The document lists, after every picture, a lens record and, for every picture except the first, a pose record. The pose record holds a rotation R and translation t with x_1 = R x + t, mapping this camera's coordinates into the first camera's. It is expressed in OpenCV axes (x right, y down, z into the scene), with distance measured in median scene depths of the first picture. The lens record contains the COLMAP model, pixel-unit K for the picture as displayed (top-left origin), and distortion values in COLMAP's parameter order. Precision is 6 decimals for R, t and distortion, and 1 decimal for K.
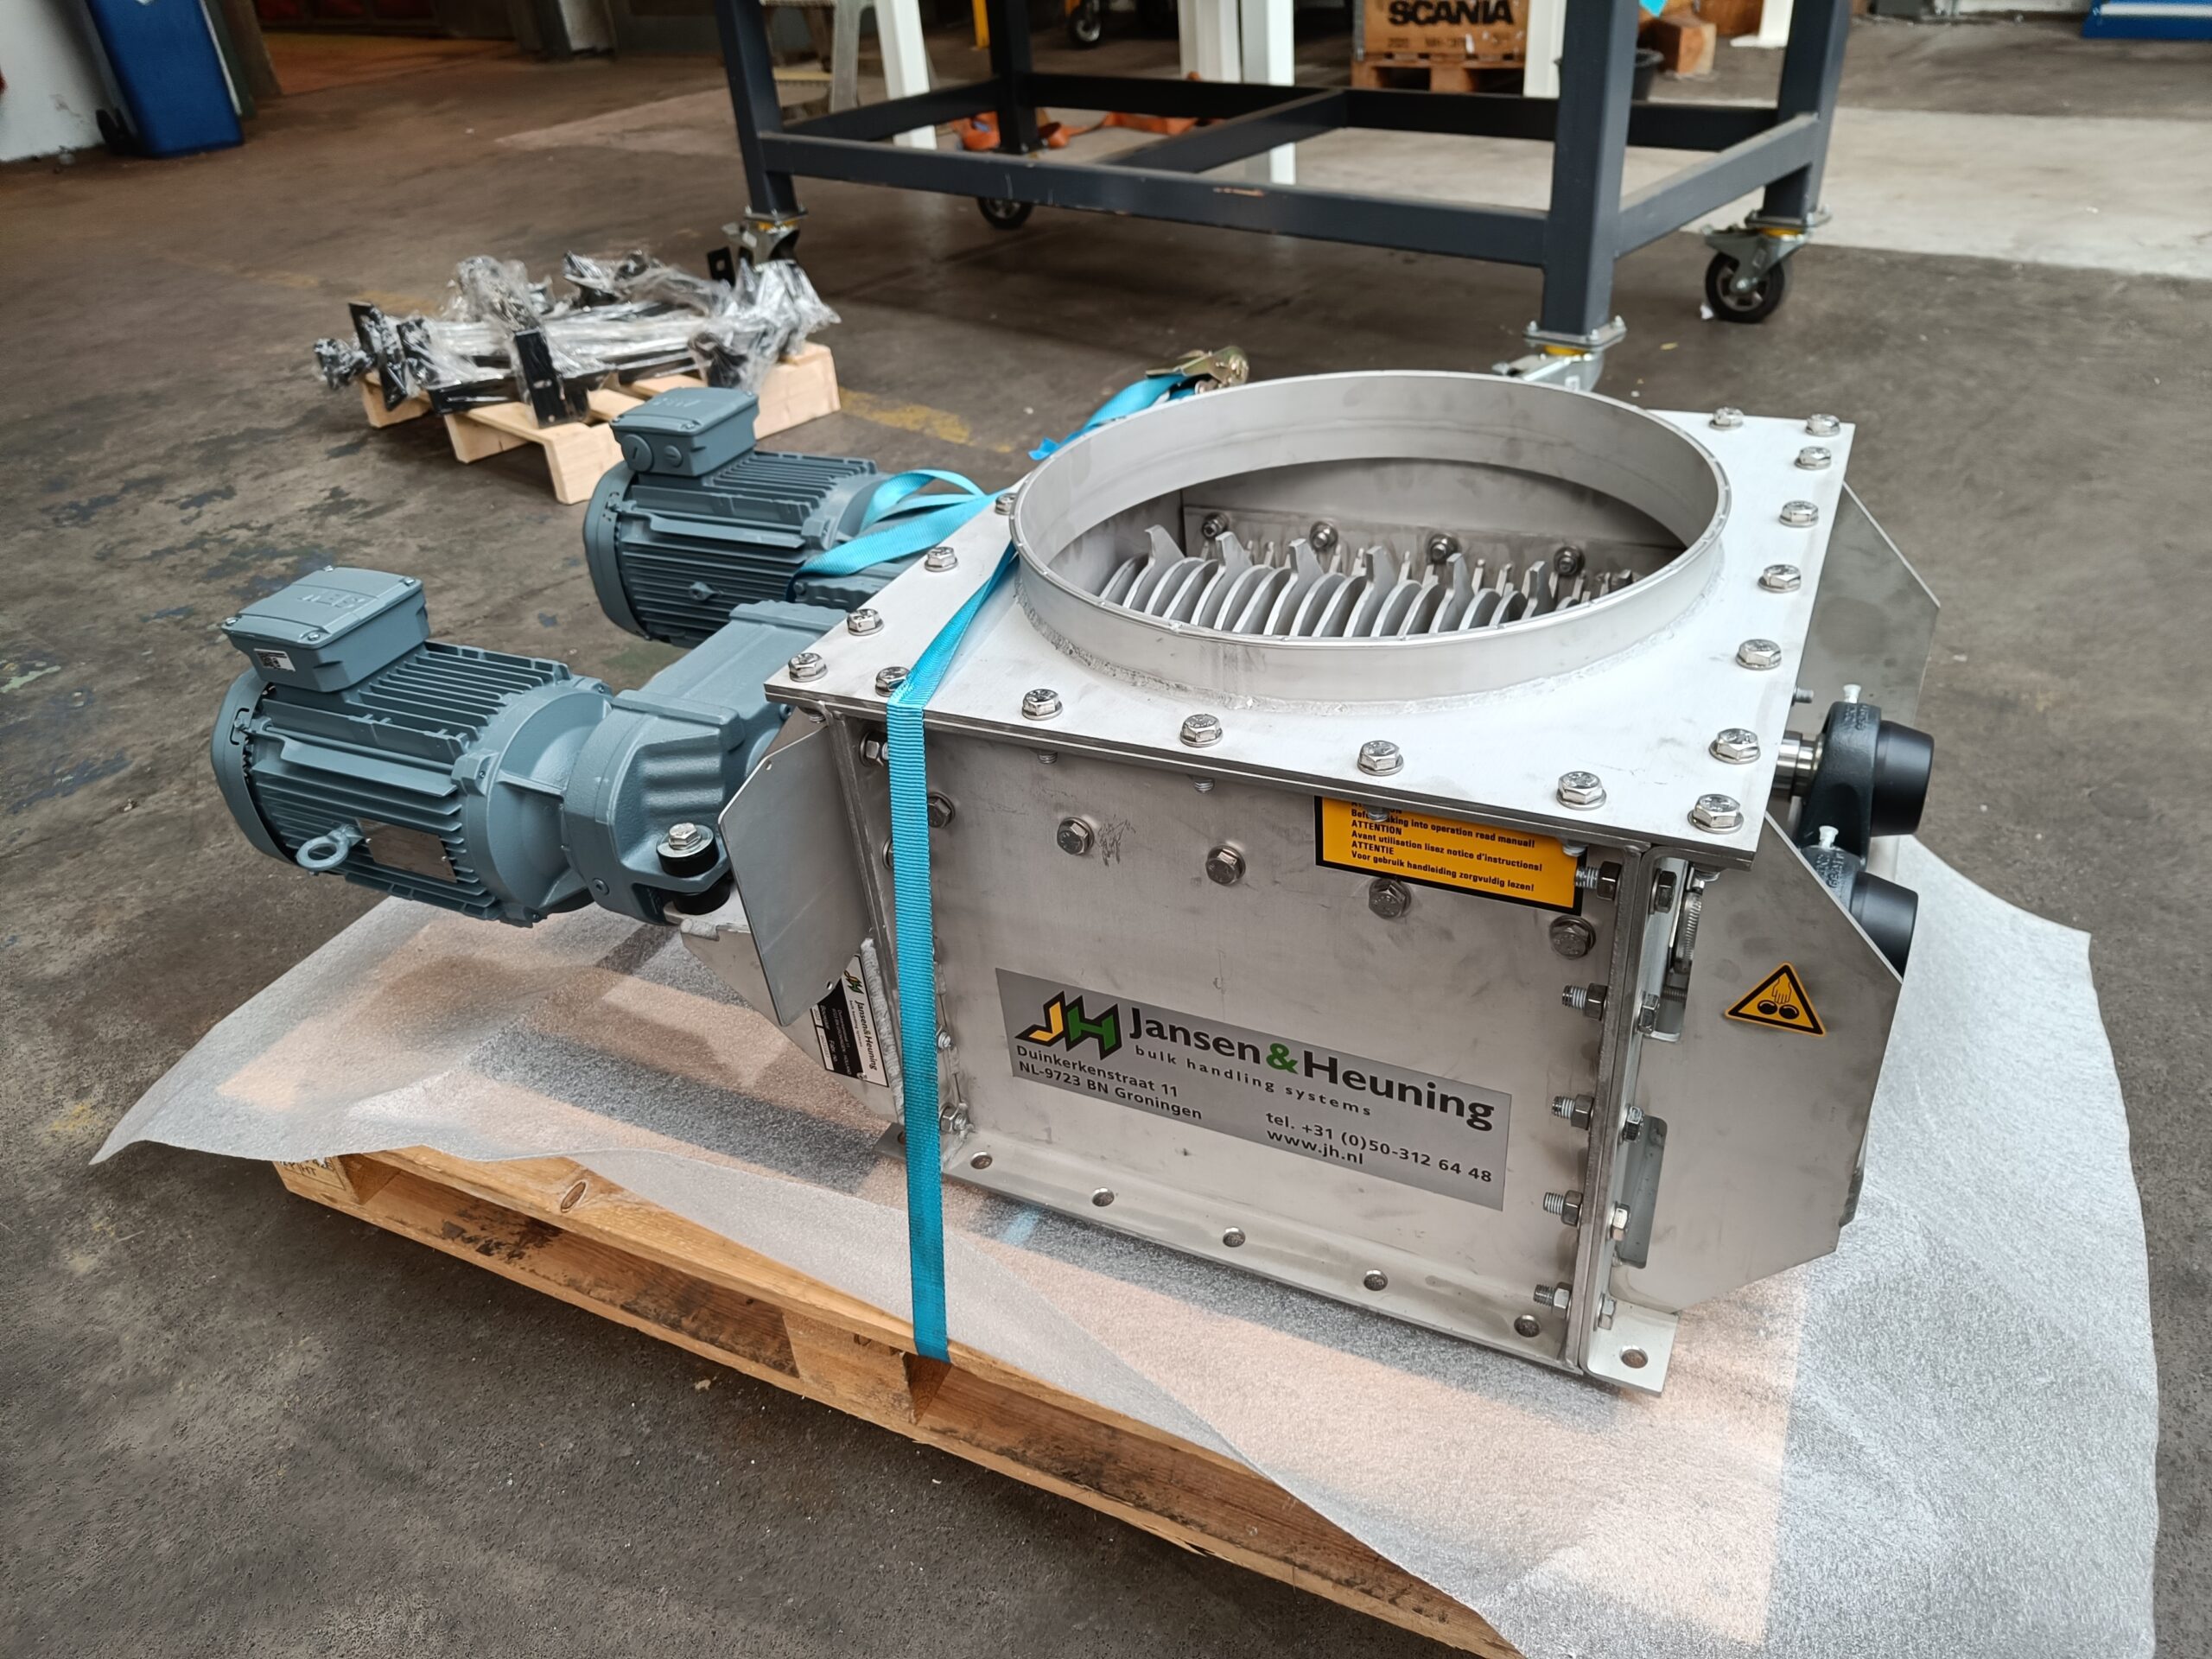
lens RADIAL K [[1563.7, 0, 1115.2], [0, 1563.7, 819.8], [0, 0, 1]] dist [-0.000767, 0.003271]
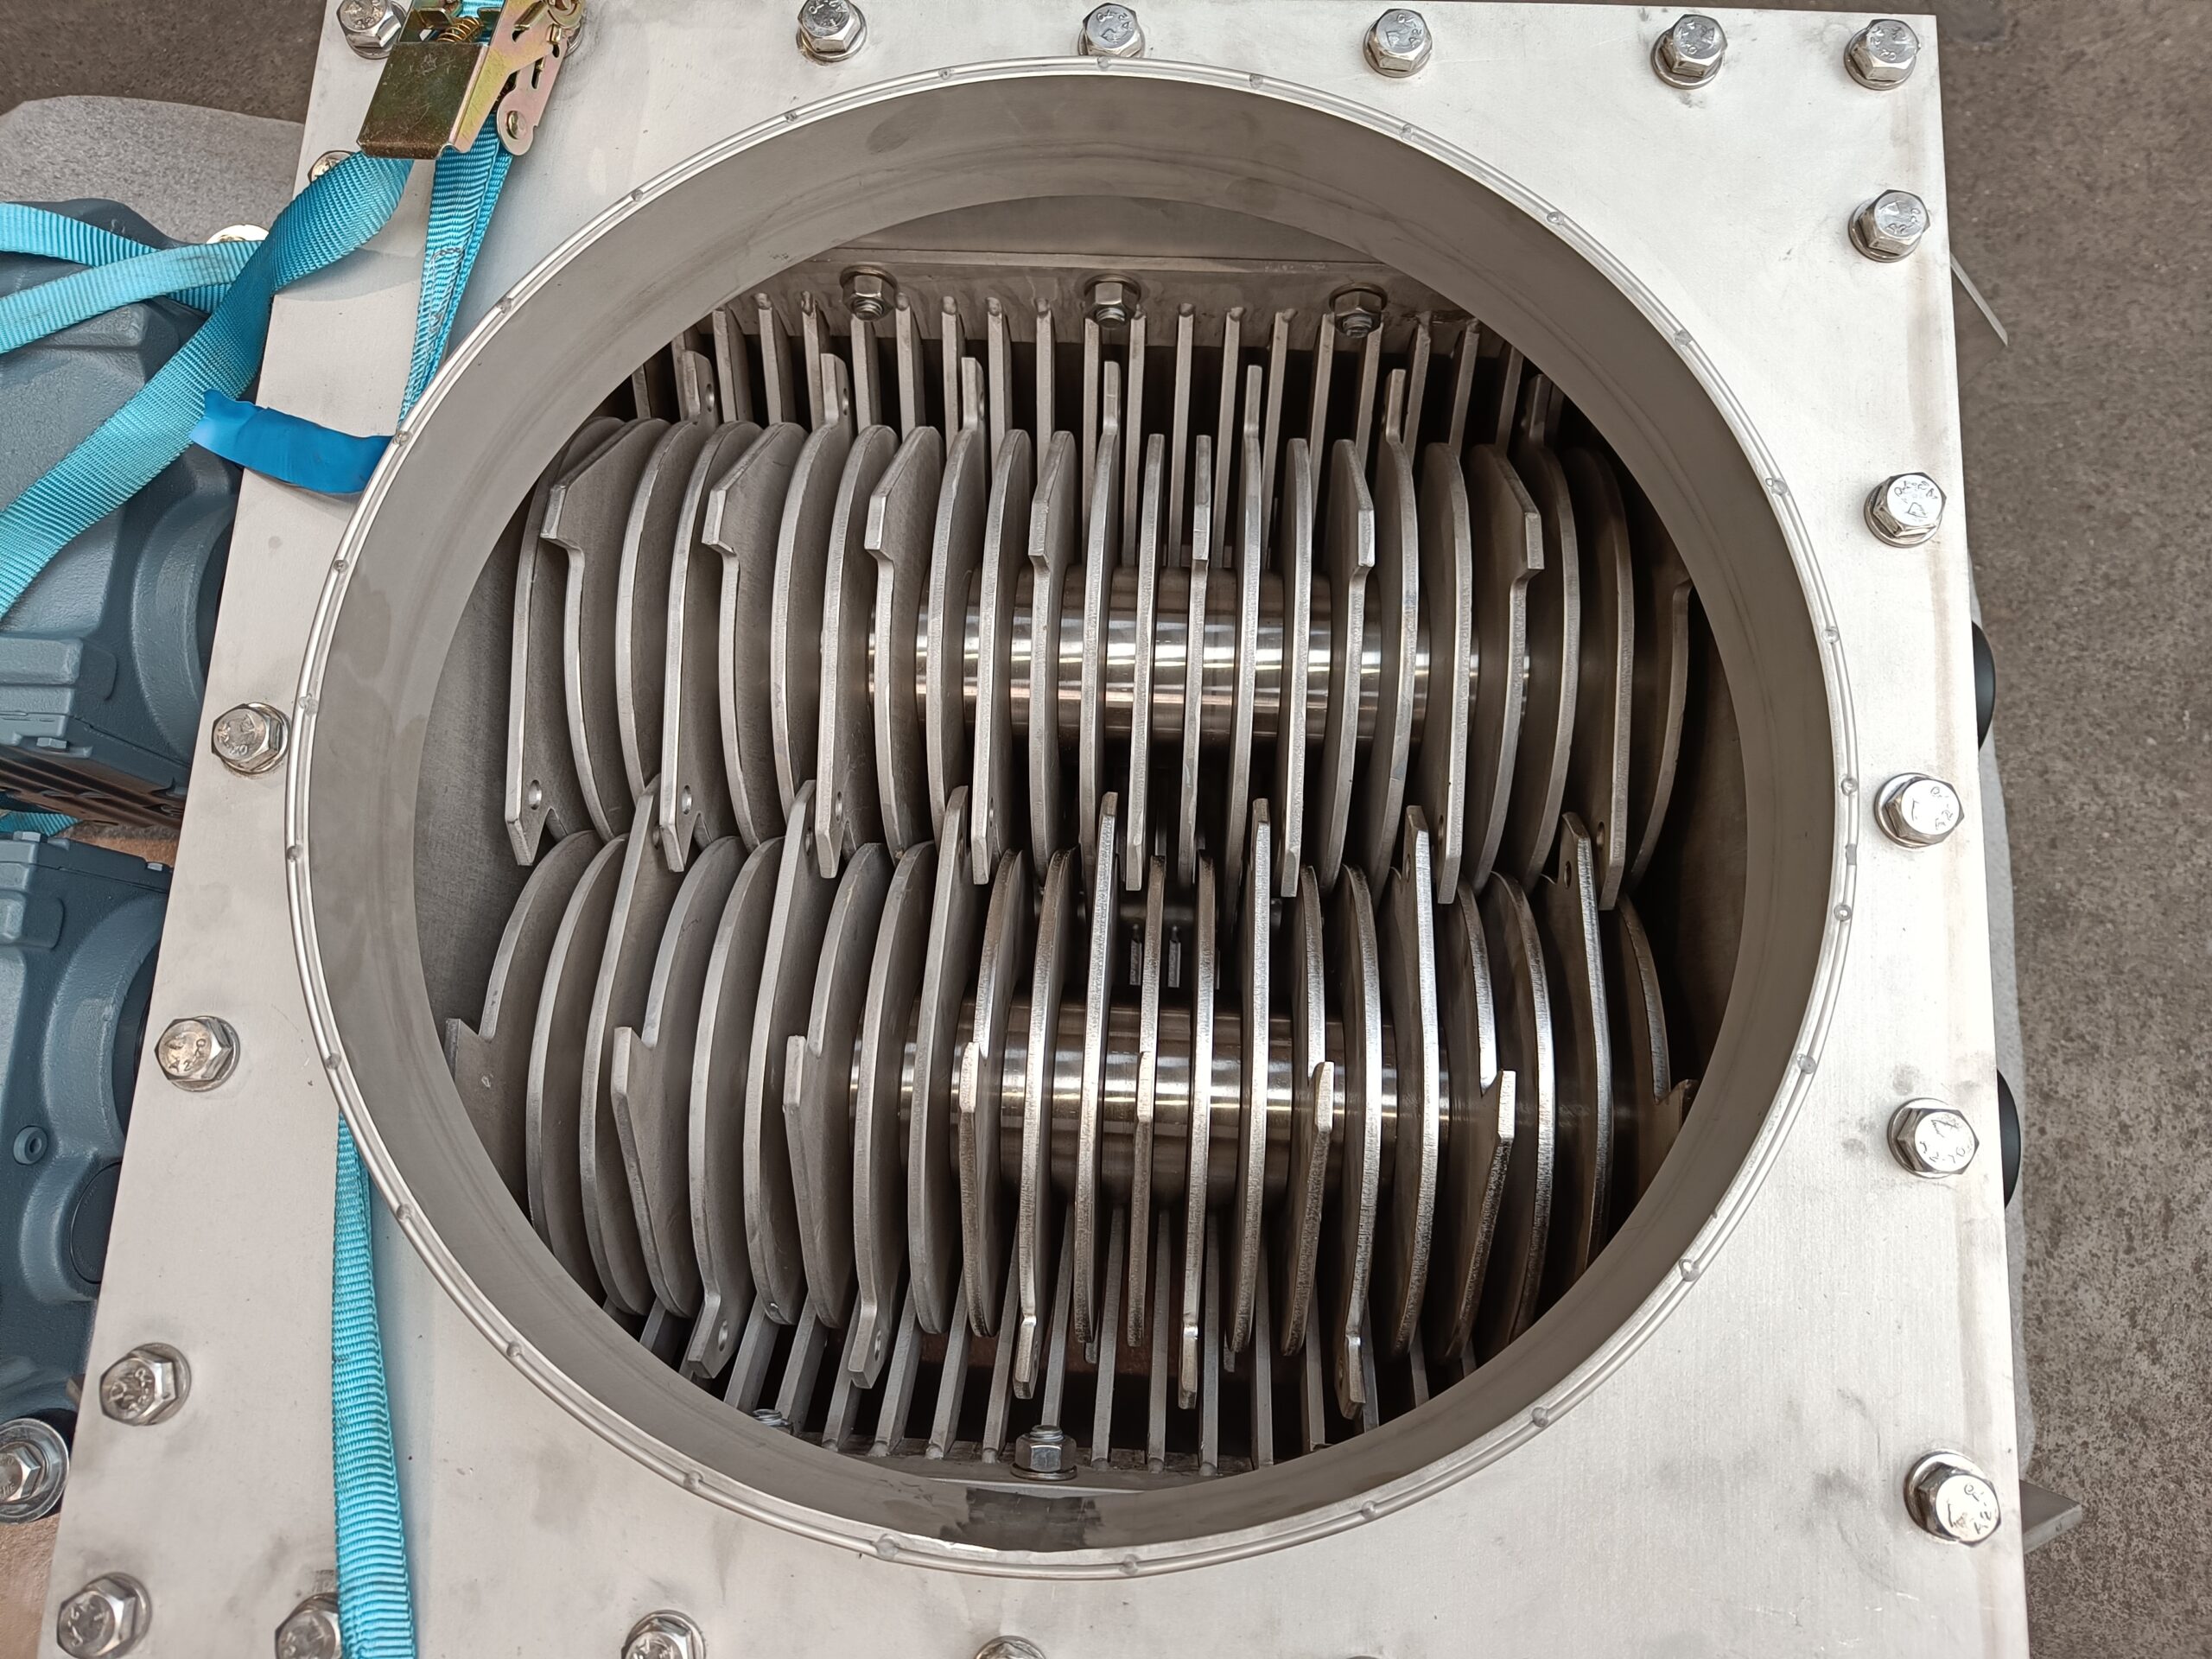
lens RADIAL K [[1563.7, 0, 1105.8], [0, 1563.7, 829.6], [0, 0, 1]] dist [-0.000767, 0.003271]
pose [[0.926223, -0.353031, 0.132212, 0.083918], [0.167938, 0.700404, 0.693708, -0.438833], [-0.337502, -0.620325, 0.708018, 0.570092]]
